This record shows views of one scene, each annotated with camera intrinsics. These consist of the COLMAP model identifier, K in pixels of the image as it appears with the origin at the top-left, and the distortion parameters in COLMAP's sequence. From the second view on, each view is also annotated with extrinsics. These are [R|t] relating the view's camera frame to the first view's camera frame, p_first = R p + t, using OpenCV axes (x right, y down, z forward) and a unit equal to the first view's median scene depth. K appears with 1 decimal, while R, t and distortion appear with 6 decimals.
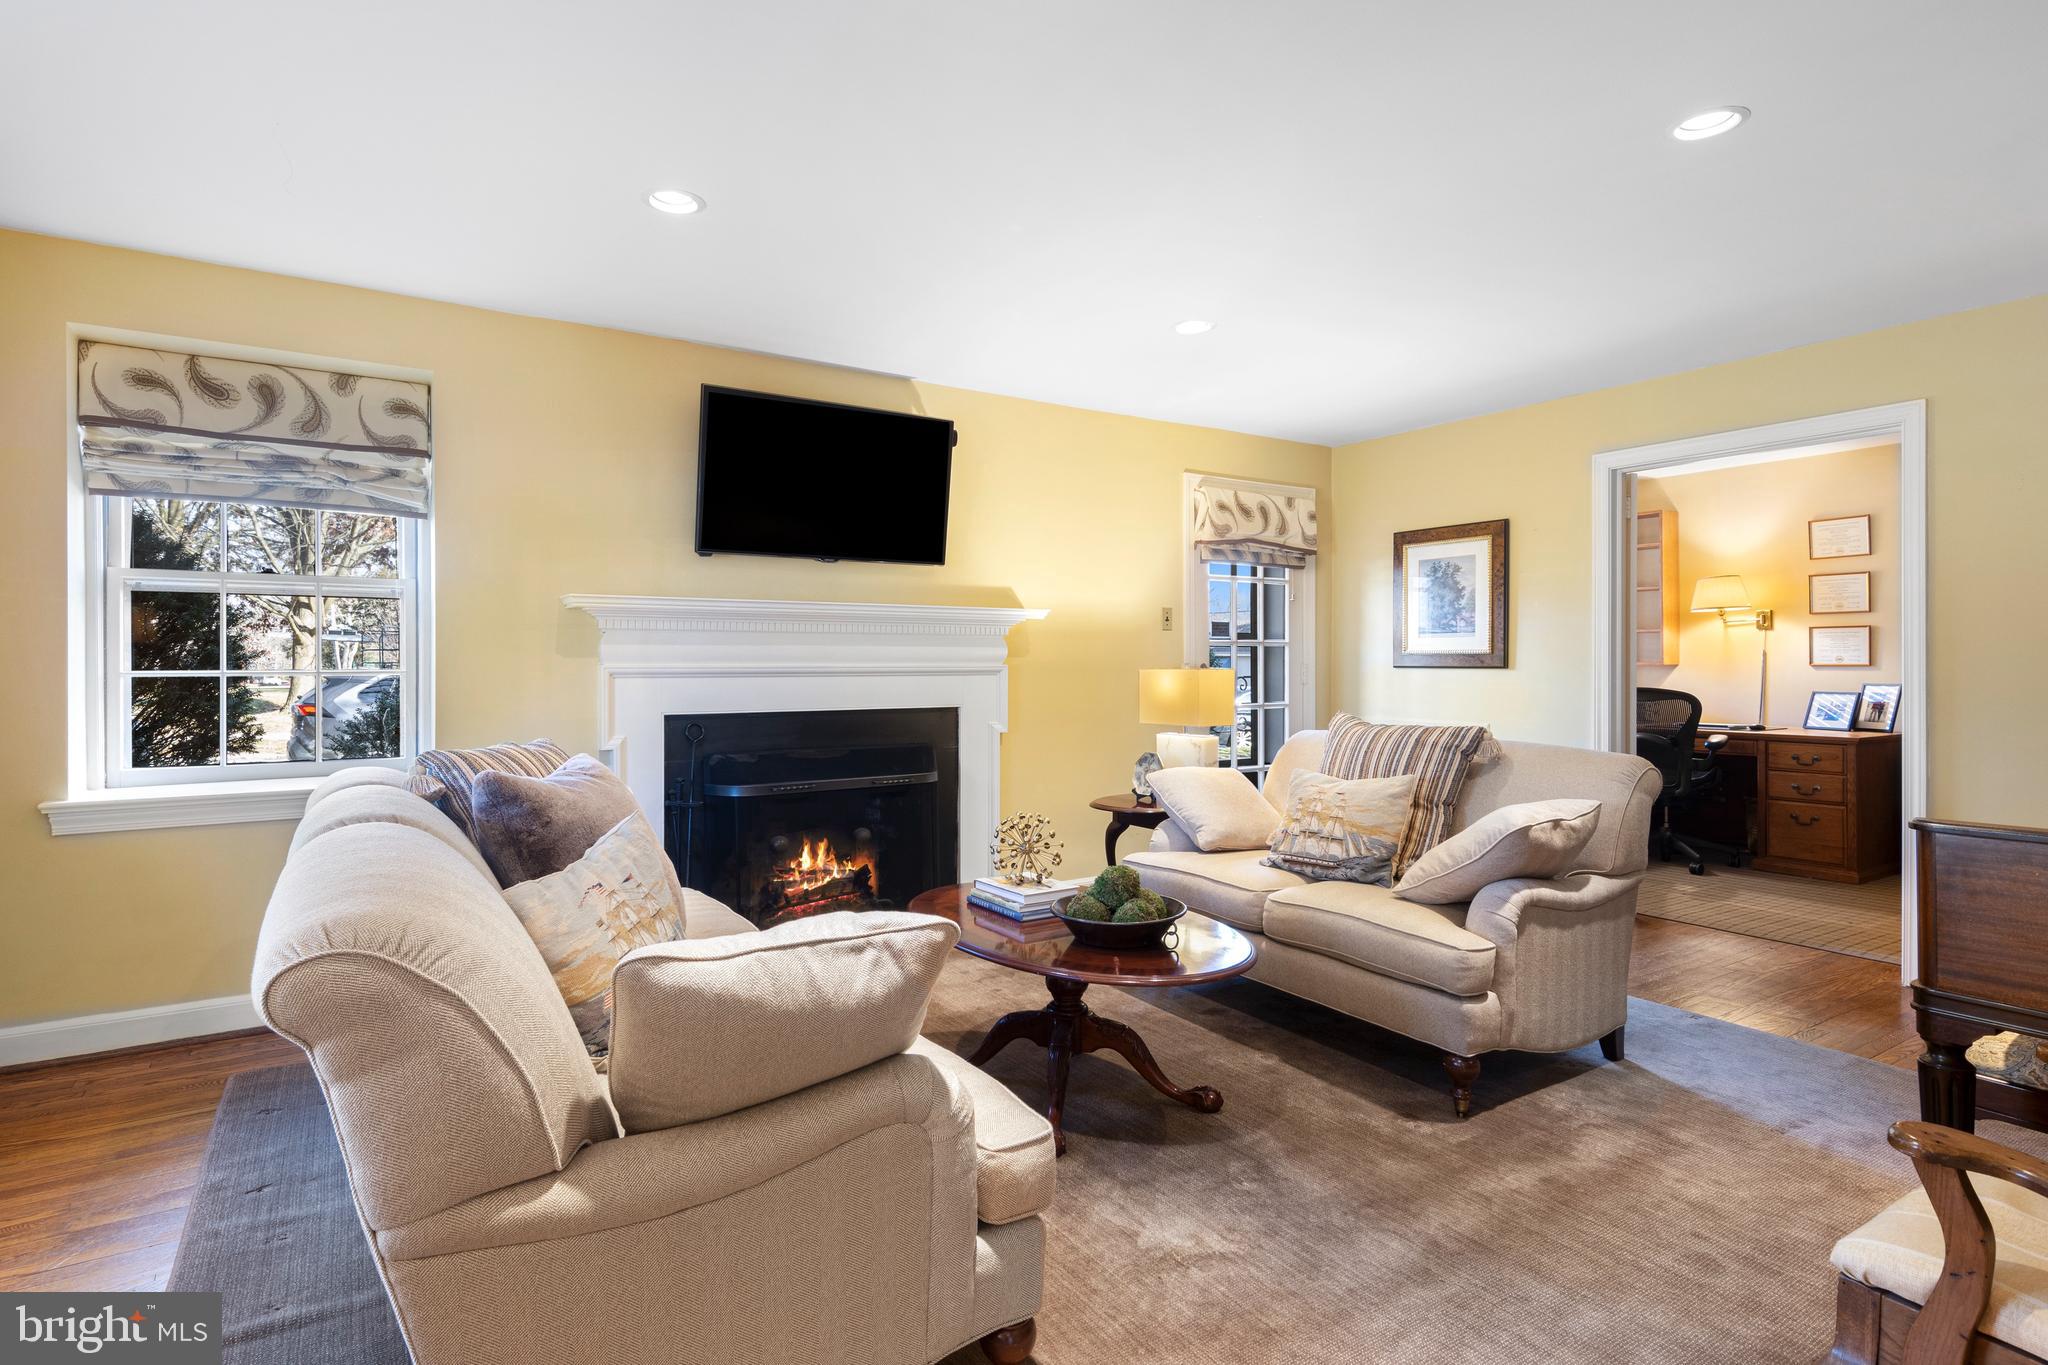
lens RADIAL K [[1051.1, 0, 1024.0], [0, 1051.1, 665.3], [0, 0, 1]] dist [0.015271, -0.003772]
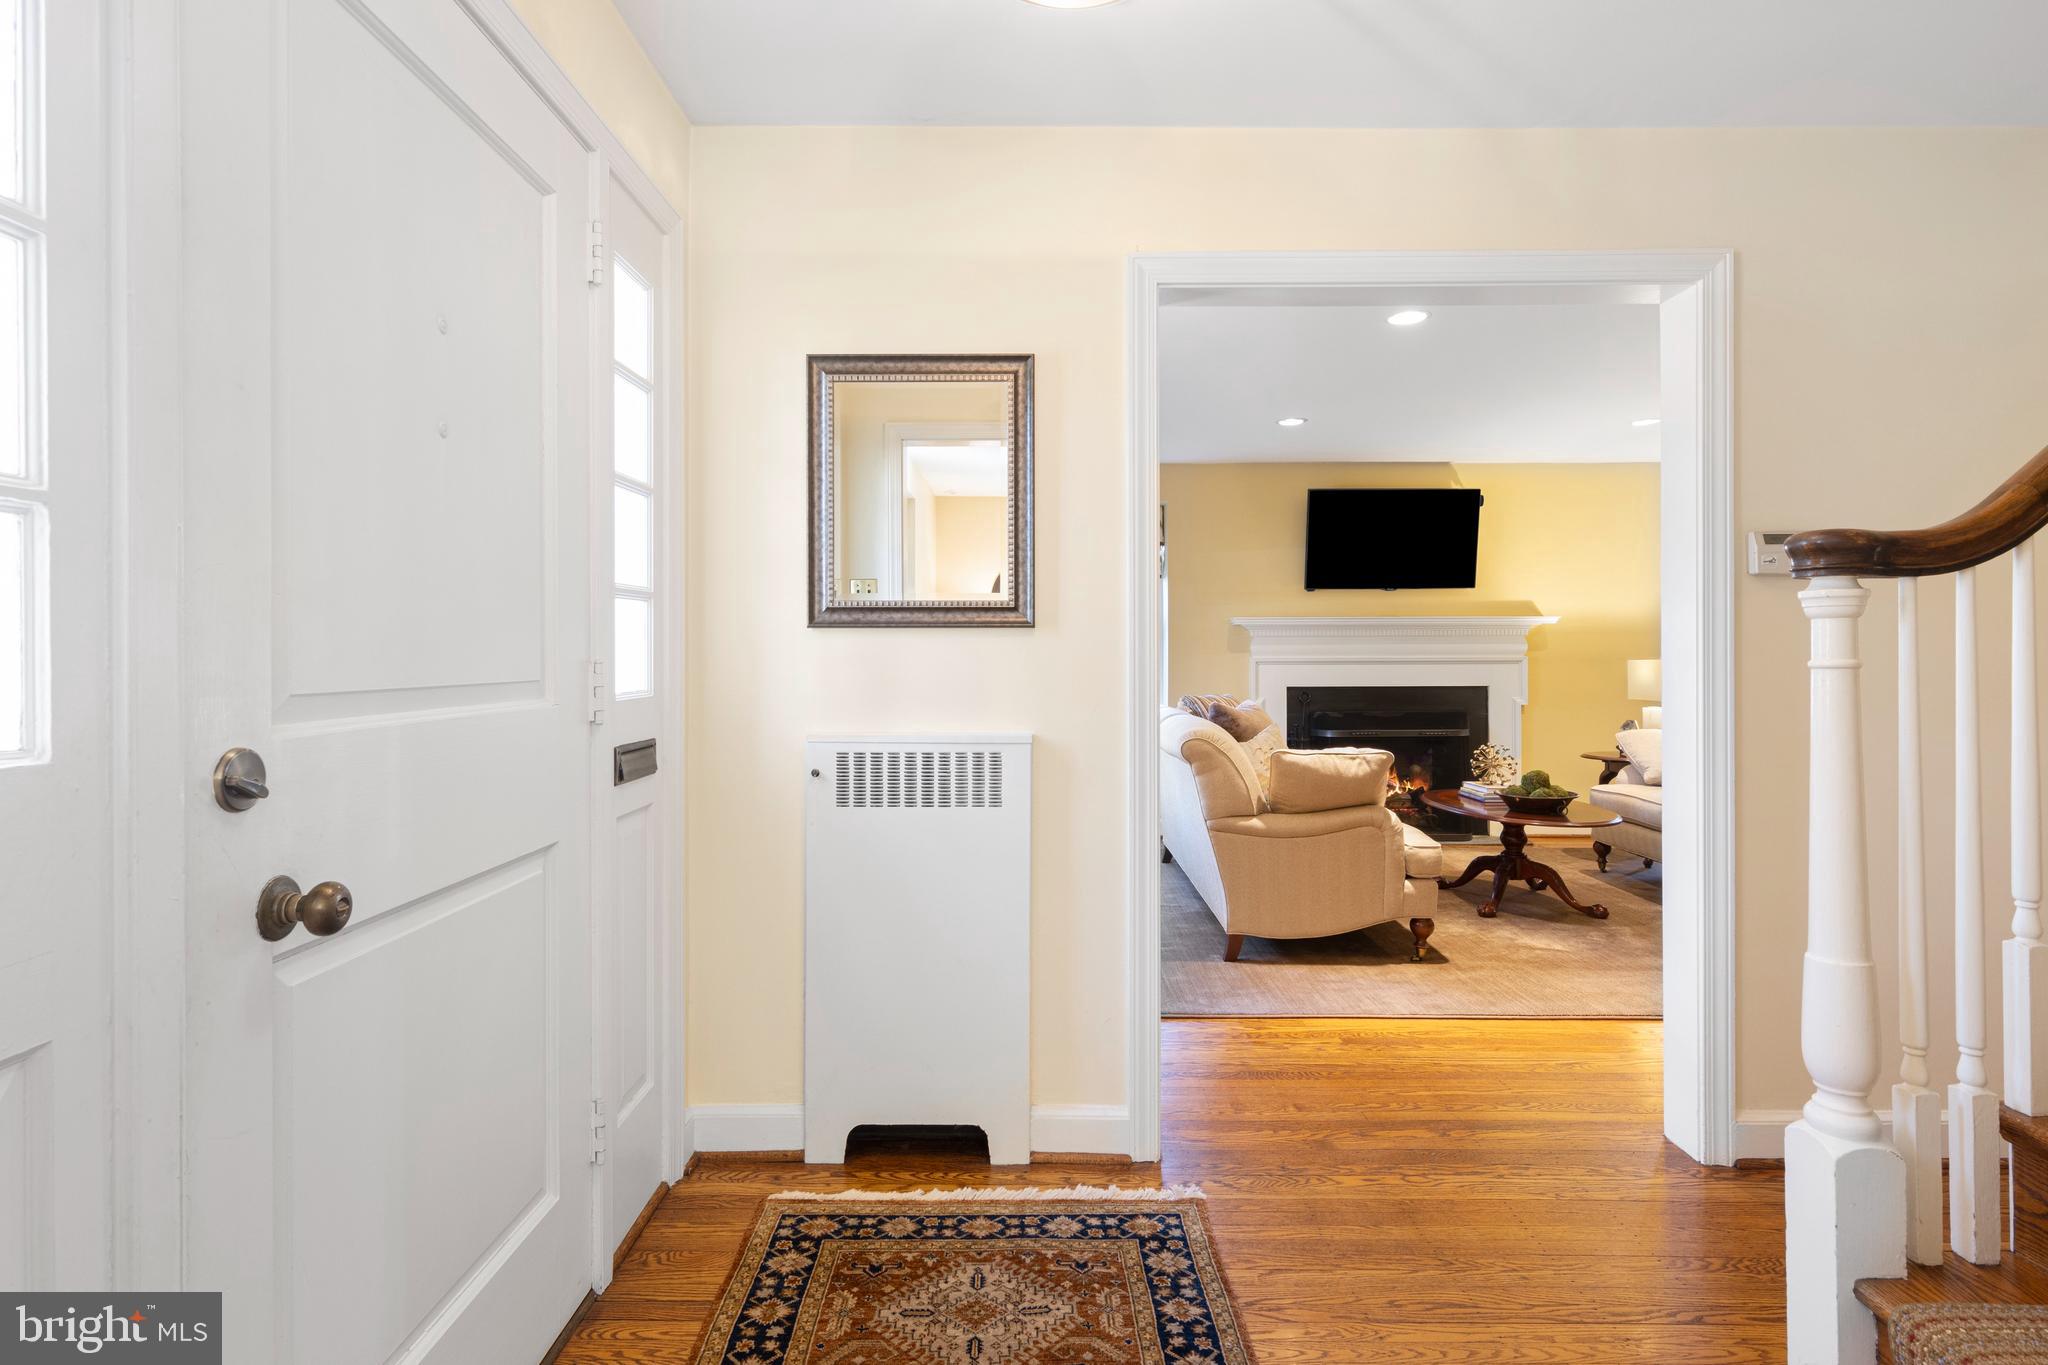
lens RADIAL K [[1051.1, 0, 1020.0], [0, 1051.1, 658.8], [0, 0, 1]] dist [0.015271, -0.003772]
pose [[0.837180, -0.000790, -0.546927, 0.277138], [0.002338, 0.999995, 0.002134, -0.002832], [0.546923, -0.003066, 0.837177, -0.803362]]
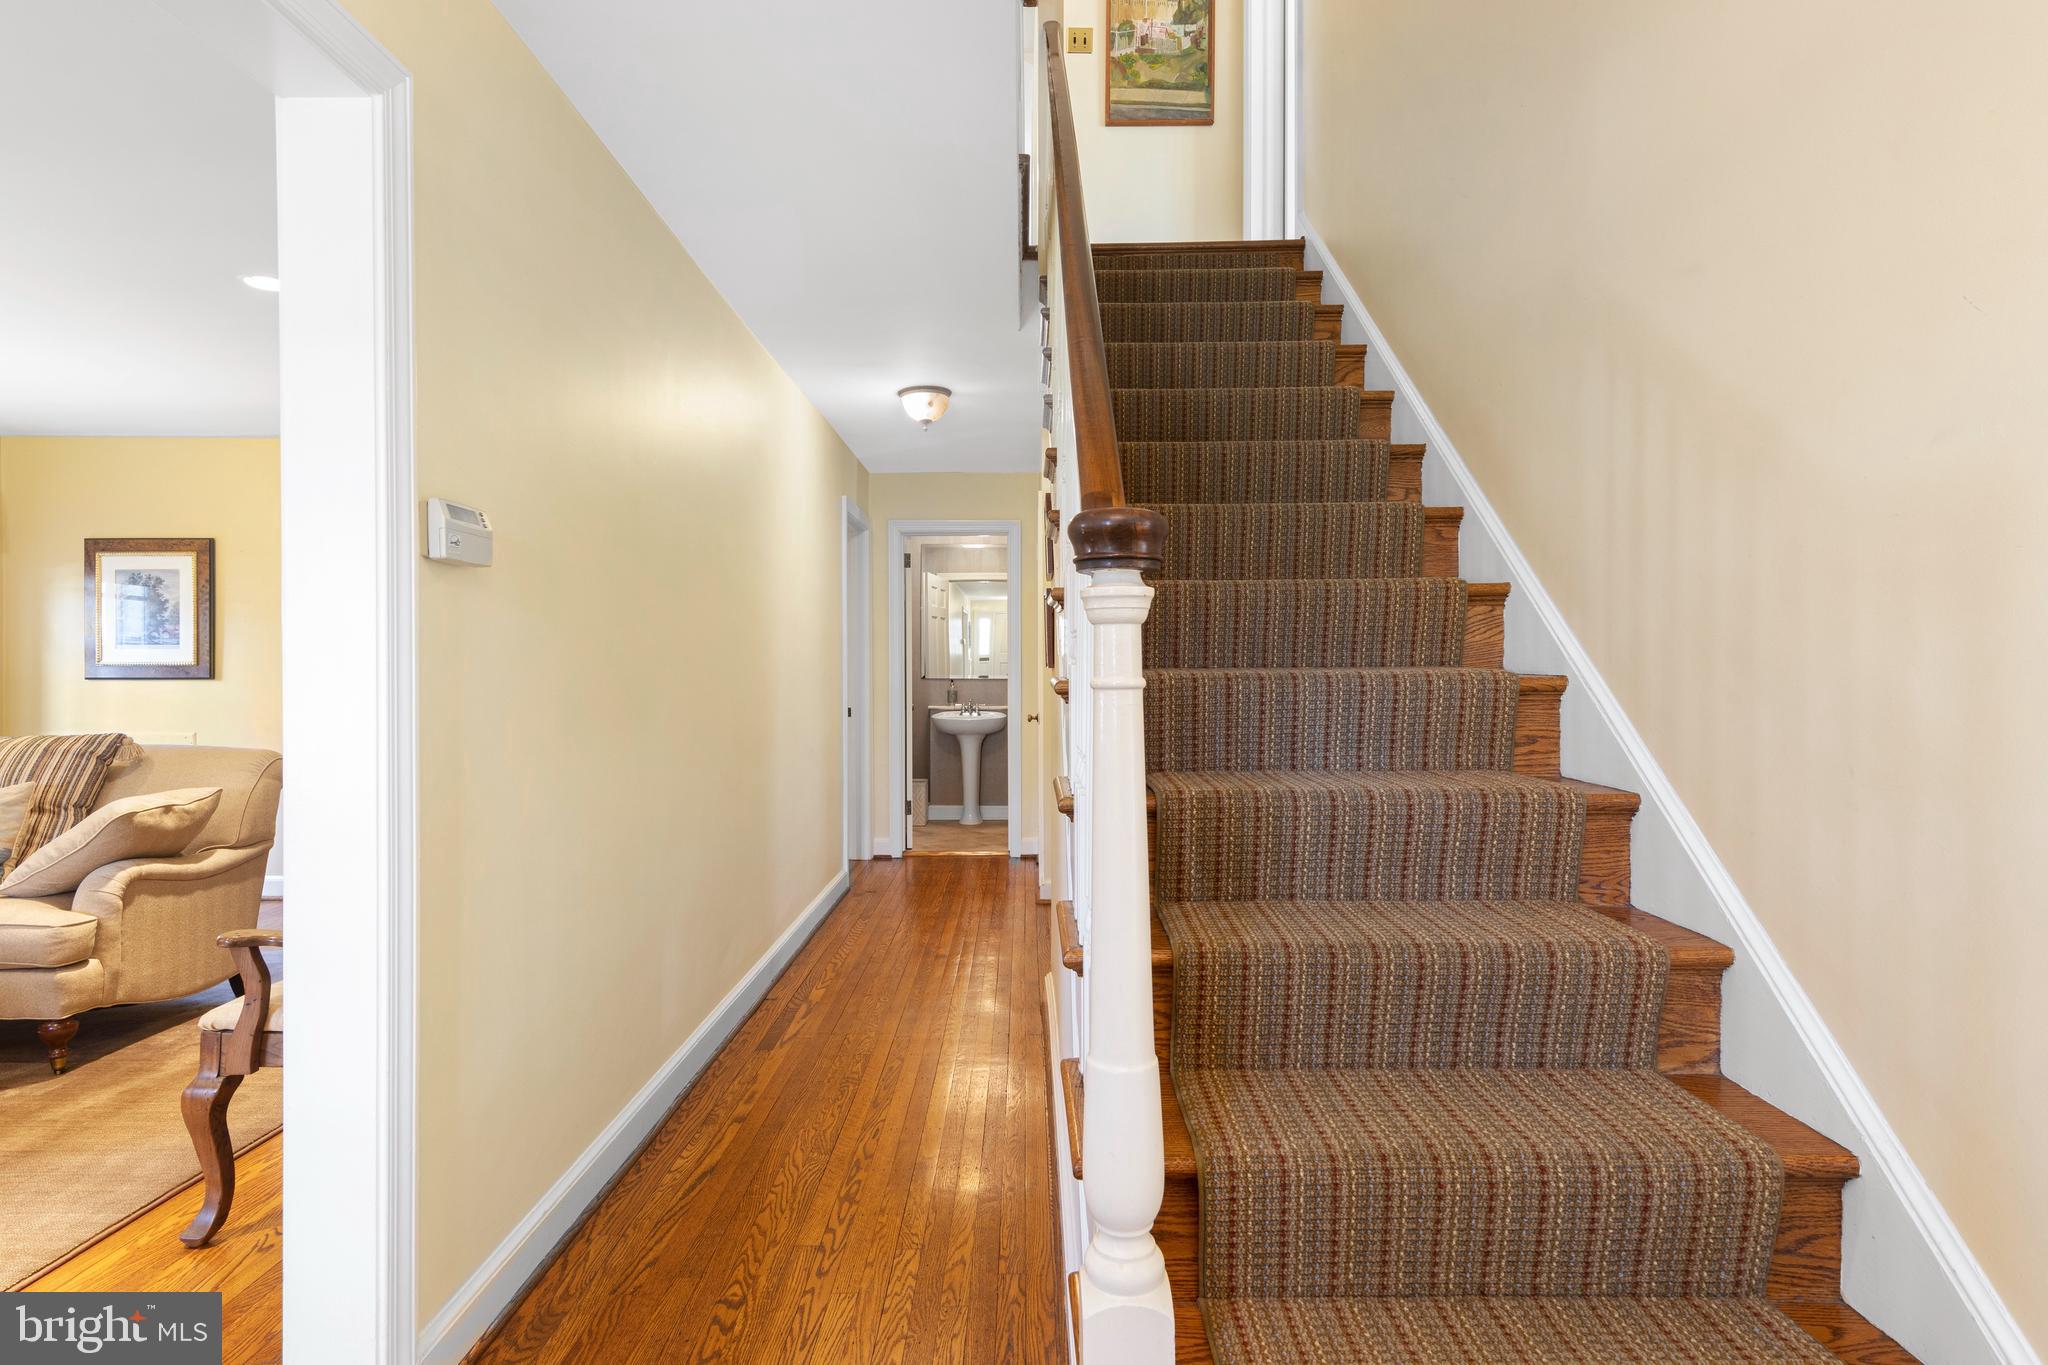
lens RADIAL K [[1051.1, 0, 1019.8], [0, 1051.1, 674.0], [0, 0, 1]] dist [0.015271, -0.003772]
pose [[0.550007, -0.005460, 0.835142, 0.023657], [0.004716, 0.999983, 0.003433, -0.003493], [-0.835147, 0.002050, 0.550023, -0.419795]]
